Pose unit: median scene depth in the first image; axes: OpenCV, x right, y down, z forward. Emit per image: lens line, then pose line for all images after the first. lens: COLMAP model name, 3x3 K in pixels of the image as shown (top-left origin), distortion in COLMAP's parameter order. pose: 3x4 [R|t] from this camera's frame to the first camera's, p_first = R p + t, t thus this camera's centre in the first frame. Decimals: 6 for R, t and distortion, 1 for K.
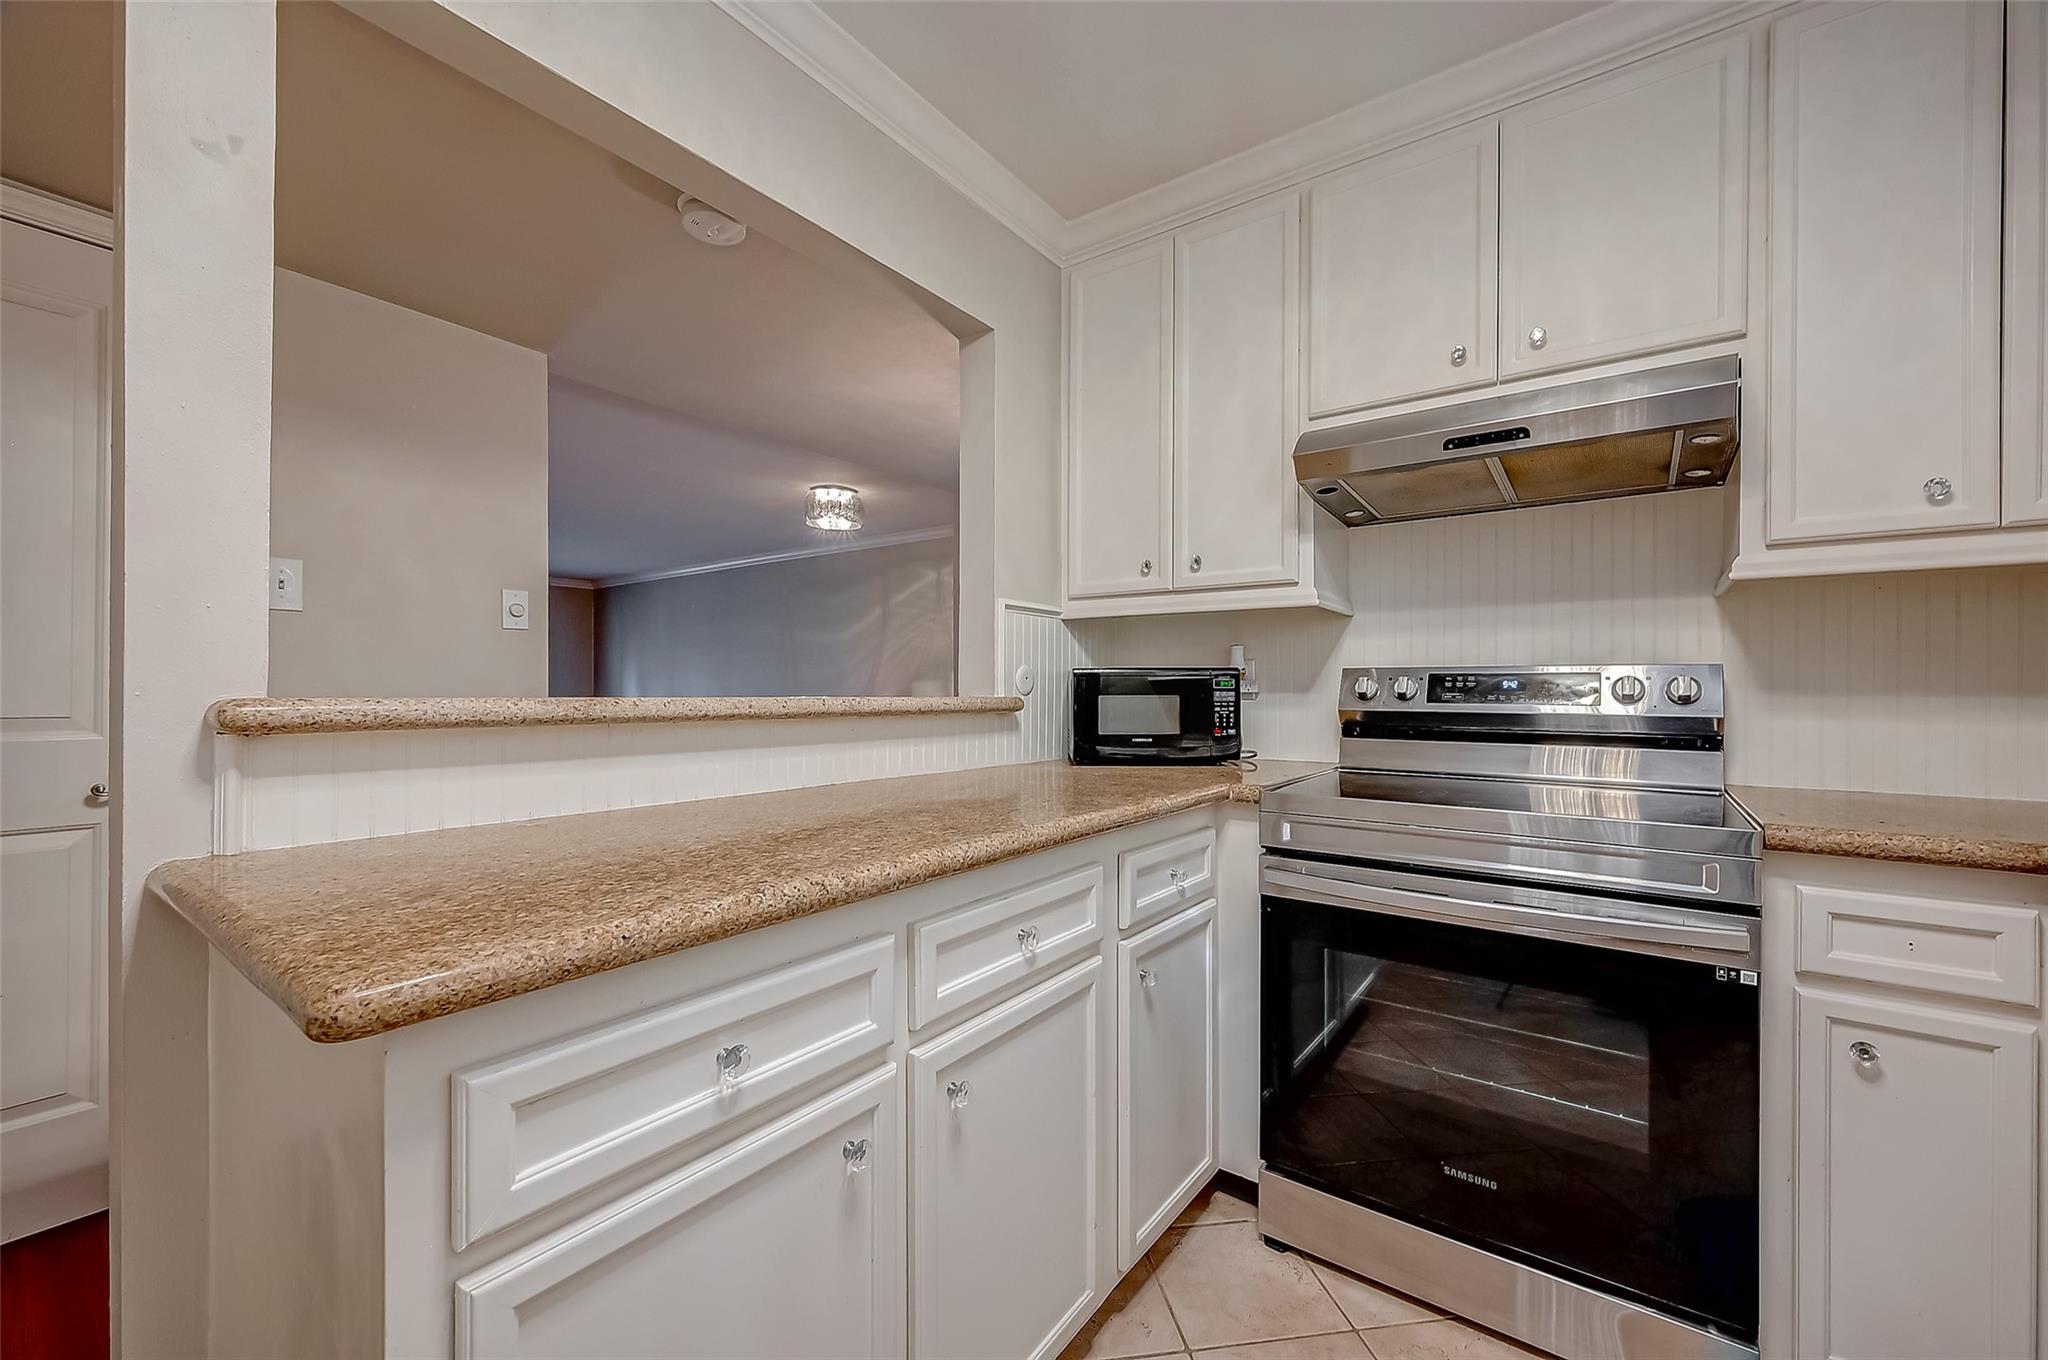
lens RADIAL K [[808.0, 0, 1020.7], [0, 808.0, 689.6], [0, 0, 1]] dist [-0.000044, 0.000103]
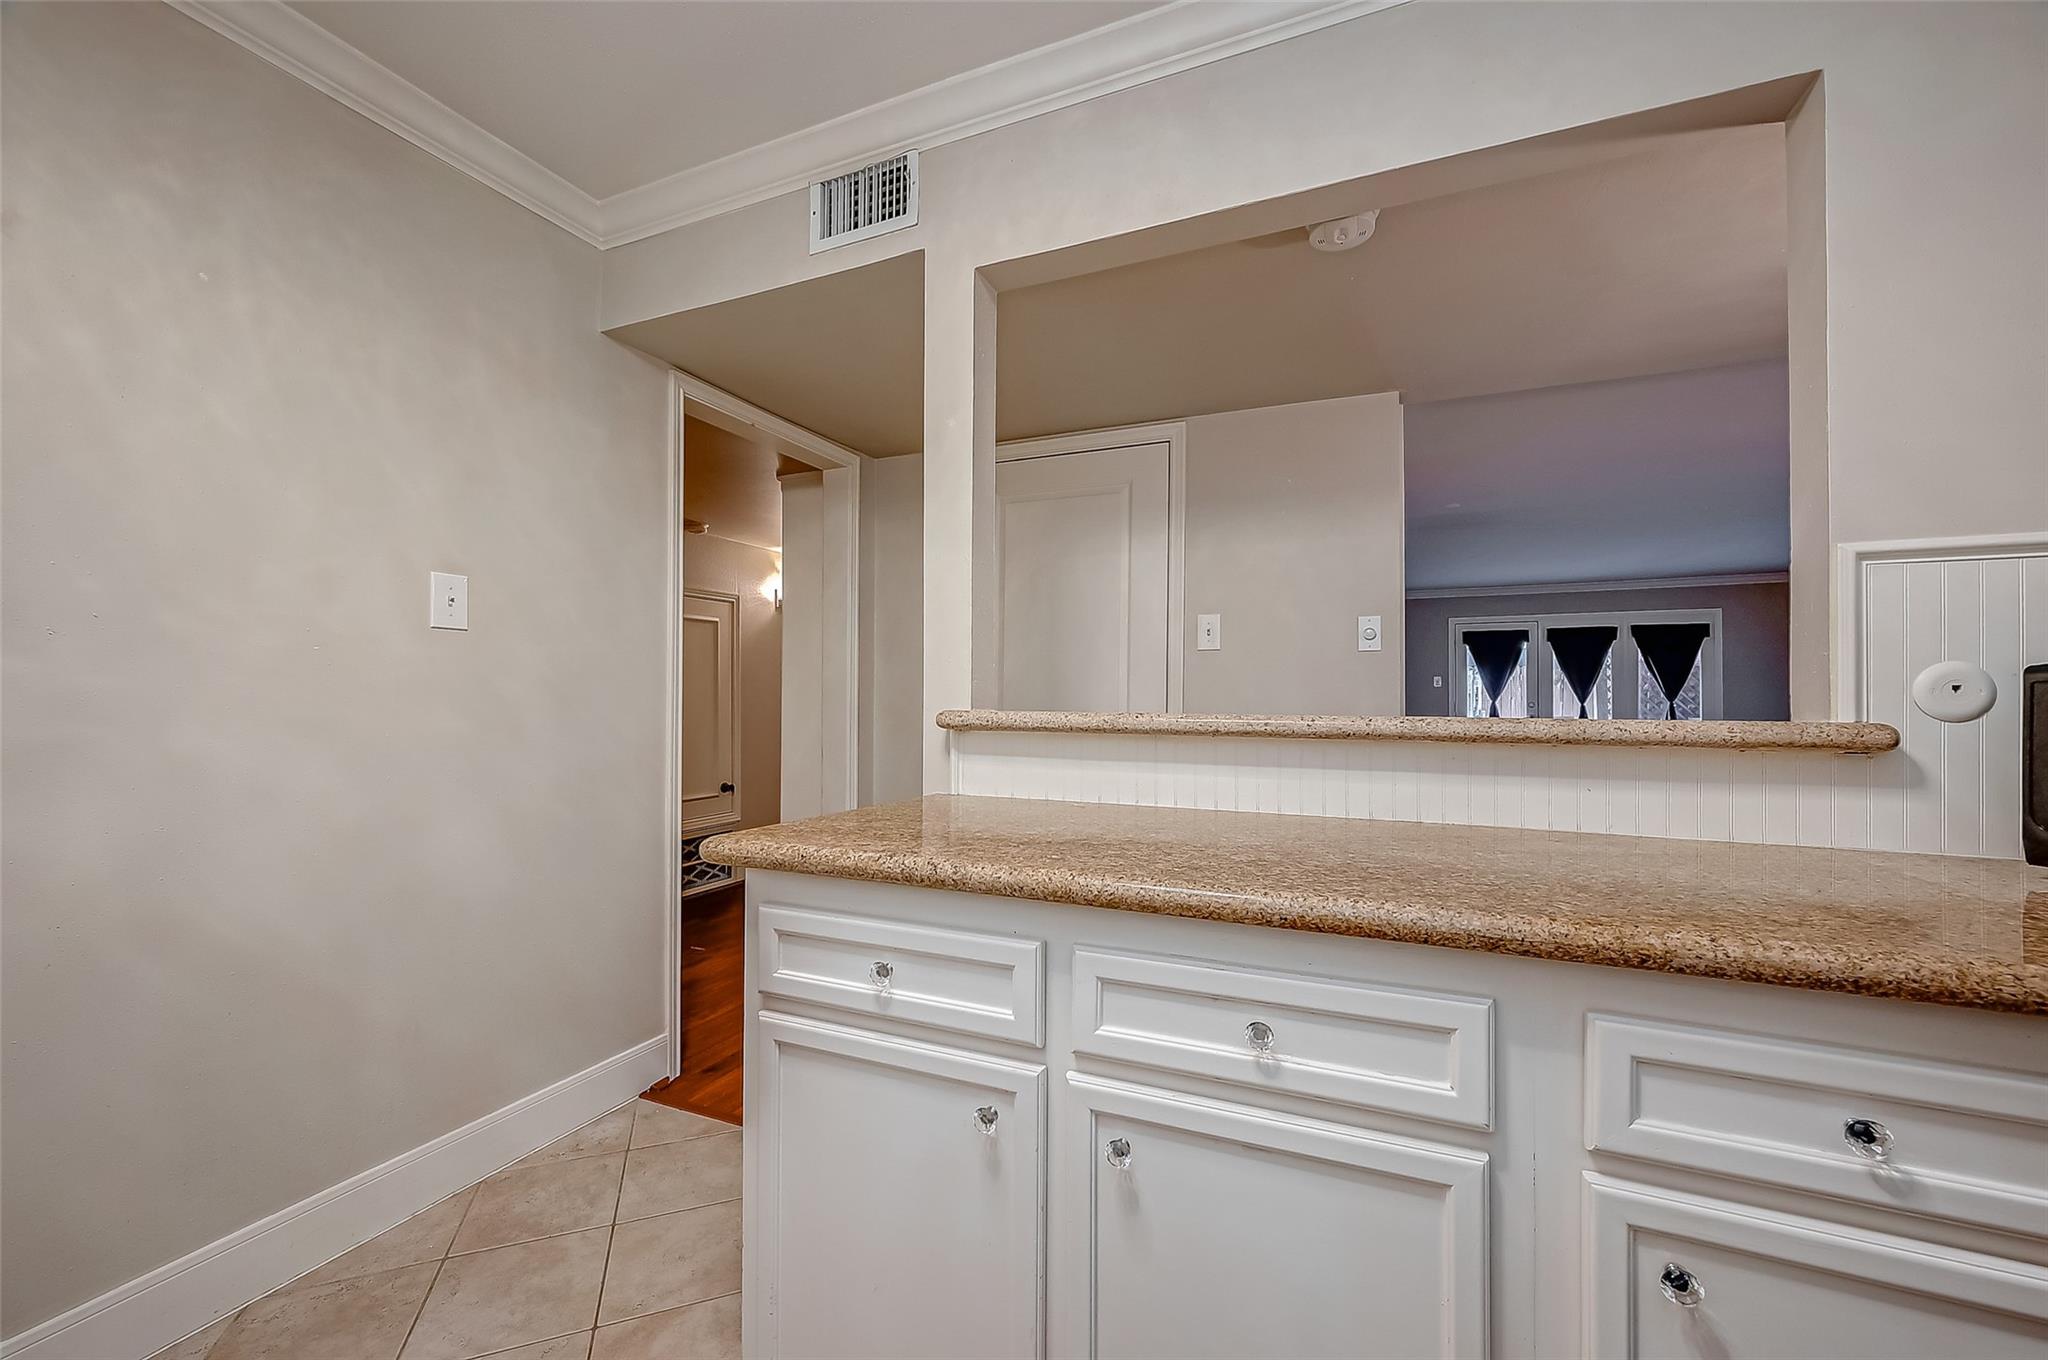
lens RADIAL K [[808.0, 0, 1020.7], [0, 808.0, 689.6], [0, 0, 1]] dist [-0.000044, 0.000103]
pose [[0.225522, -0.014954, -0.974123, 0.754333], [-0.005129, 0.999850, -0.016537, -0.005004], [0.974225, 0.008726, 0.225412, 0.650096]]
